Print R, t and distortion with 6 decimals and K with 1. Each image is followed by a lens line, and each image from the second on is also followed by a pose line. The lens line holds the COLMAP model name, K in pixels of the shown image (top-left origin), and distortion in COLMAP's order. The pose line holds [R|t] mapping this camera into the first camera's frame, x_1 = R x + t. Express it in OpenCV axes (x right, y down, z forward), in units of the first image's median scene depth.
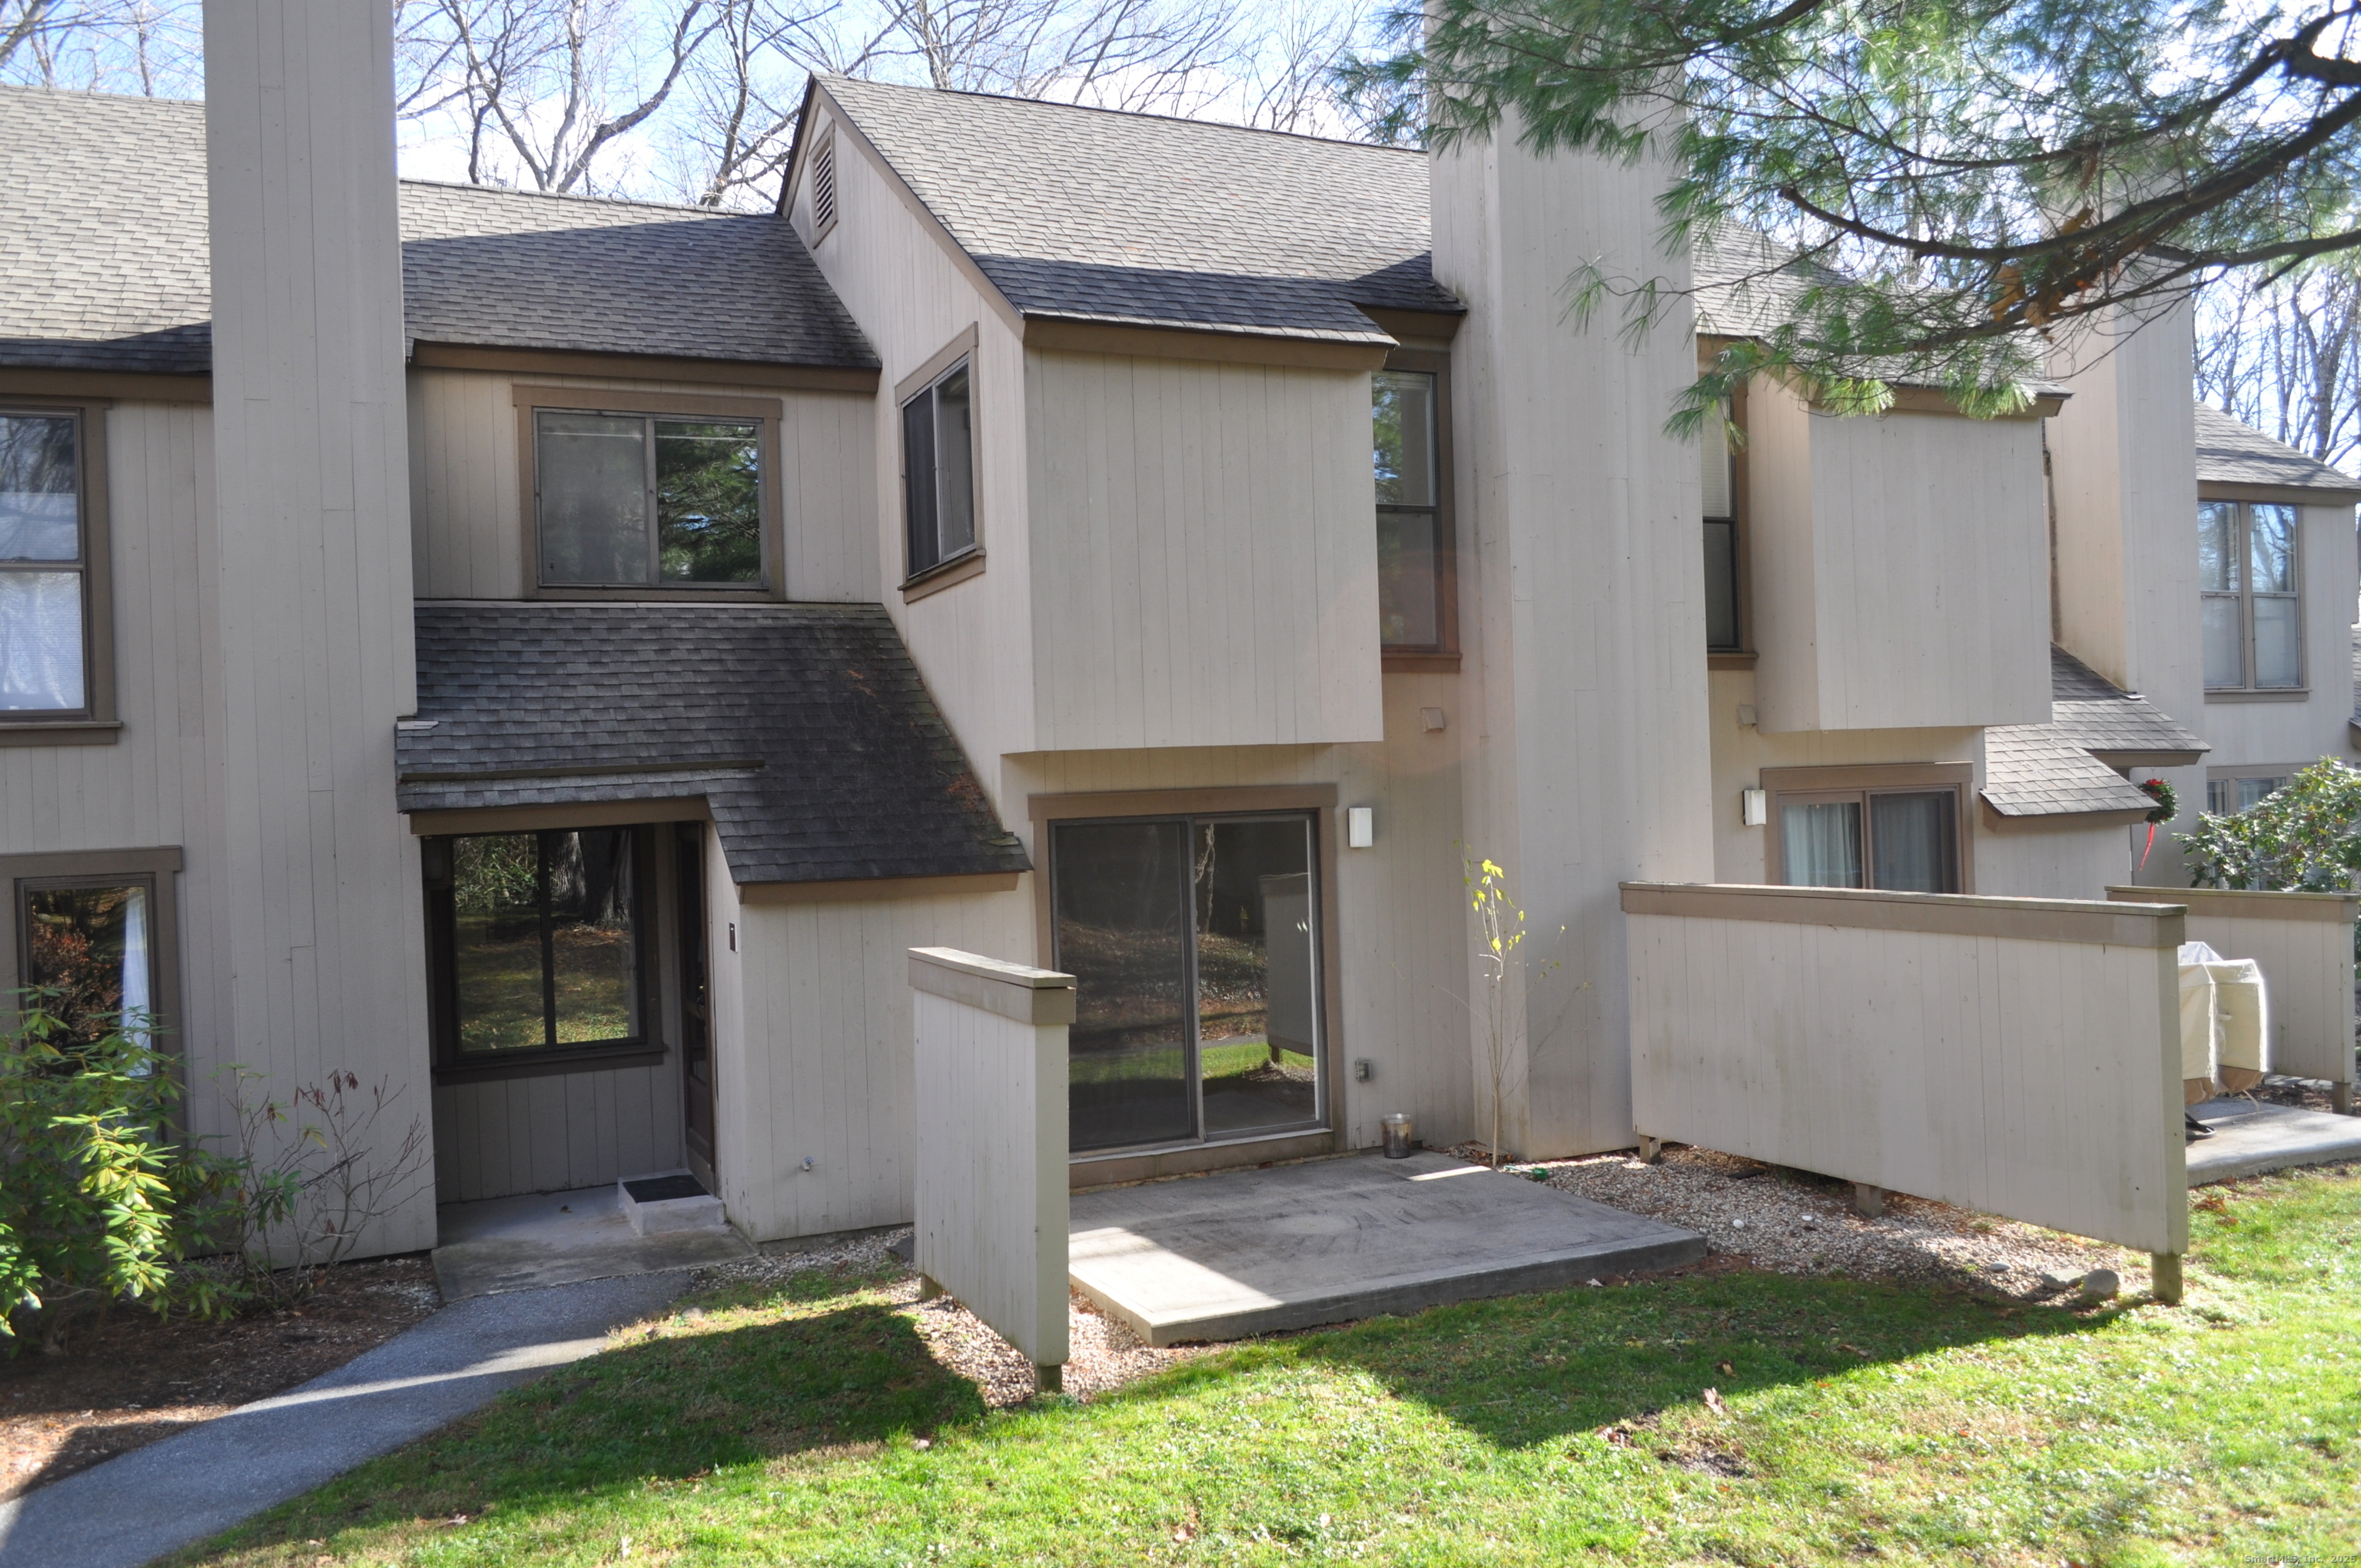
lens RADIAL K [[1830.4, 0, 1178.0], [0, 1830.4, 794.4], [0, 0, 1]] dist [-0.008552, -0.001021]
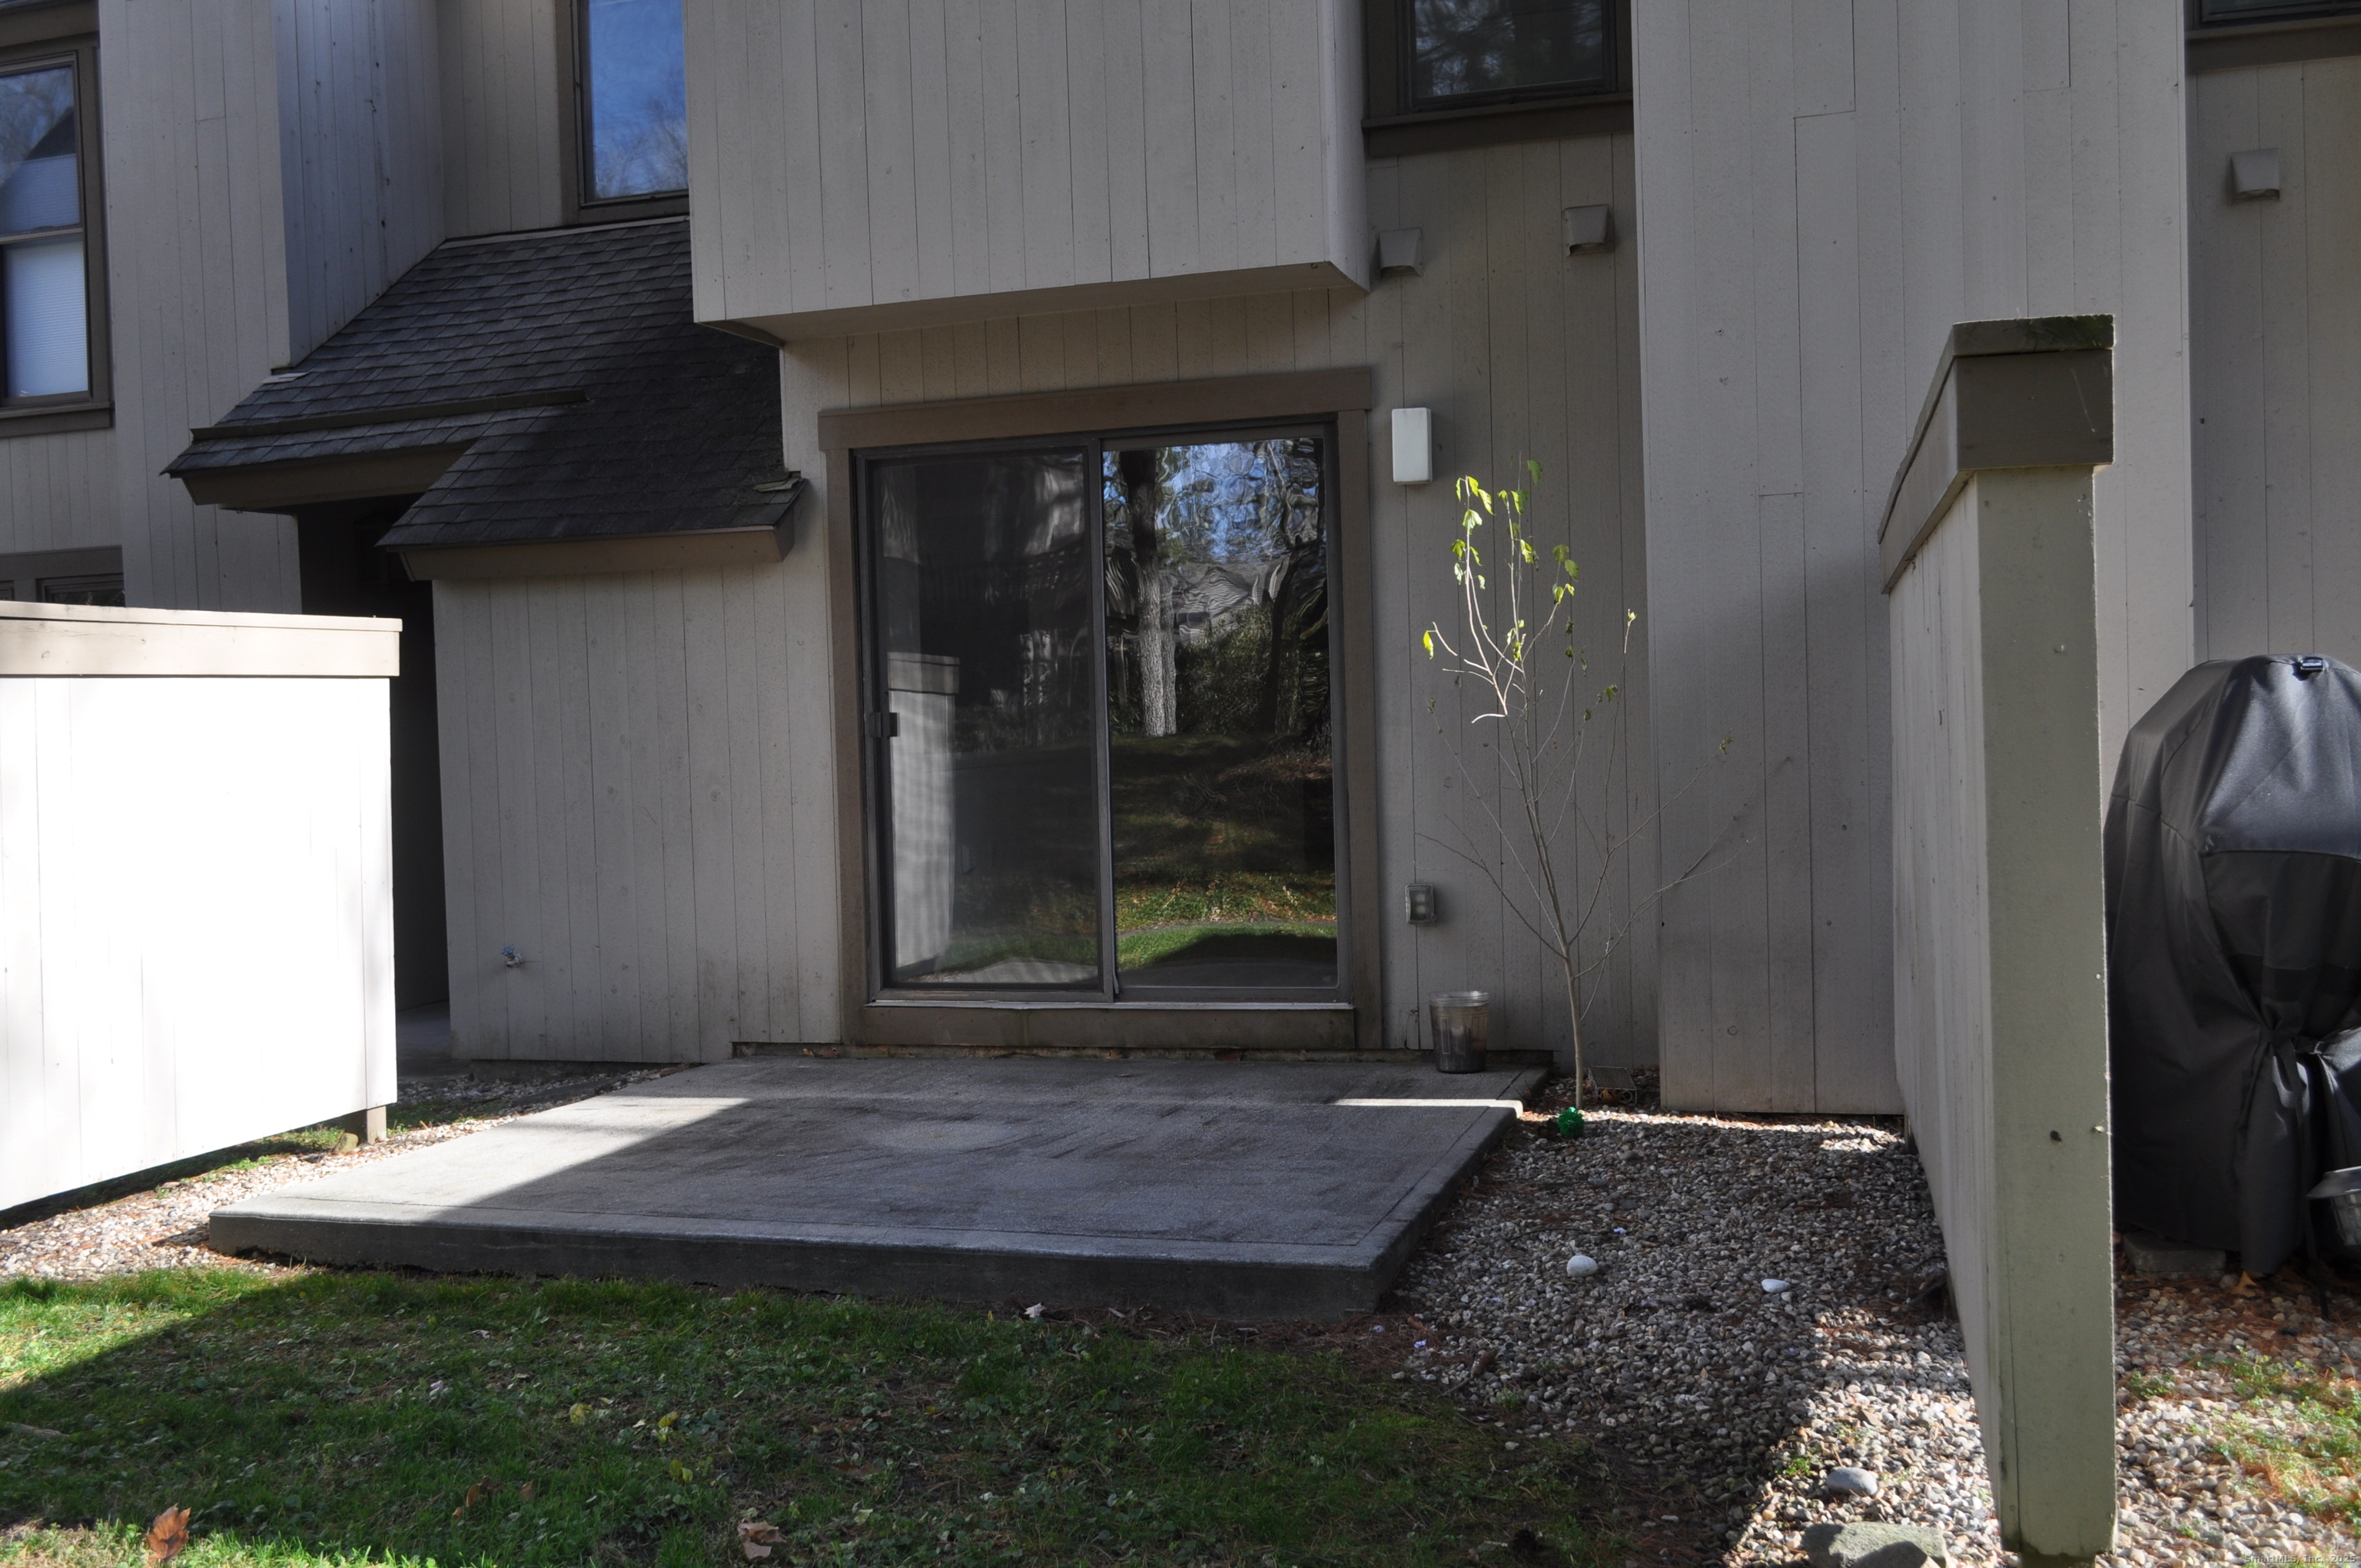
lens RADIAL K [[2252.0, 0, 1180.5], [0, 2252.0, 784.0], [0, 0, 1]] dist [-0.004781, 0.004146]
pose [[0.751173, 0.031745, -0.659342, 0.517912], [0.005058, 0.998537, 0.053838, 0.086257], [0.660086, -0.043777, 0.749913, 0.499286]]
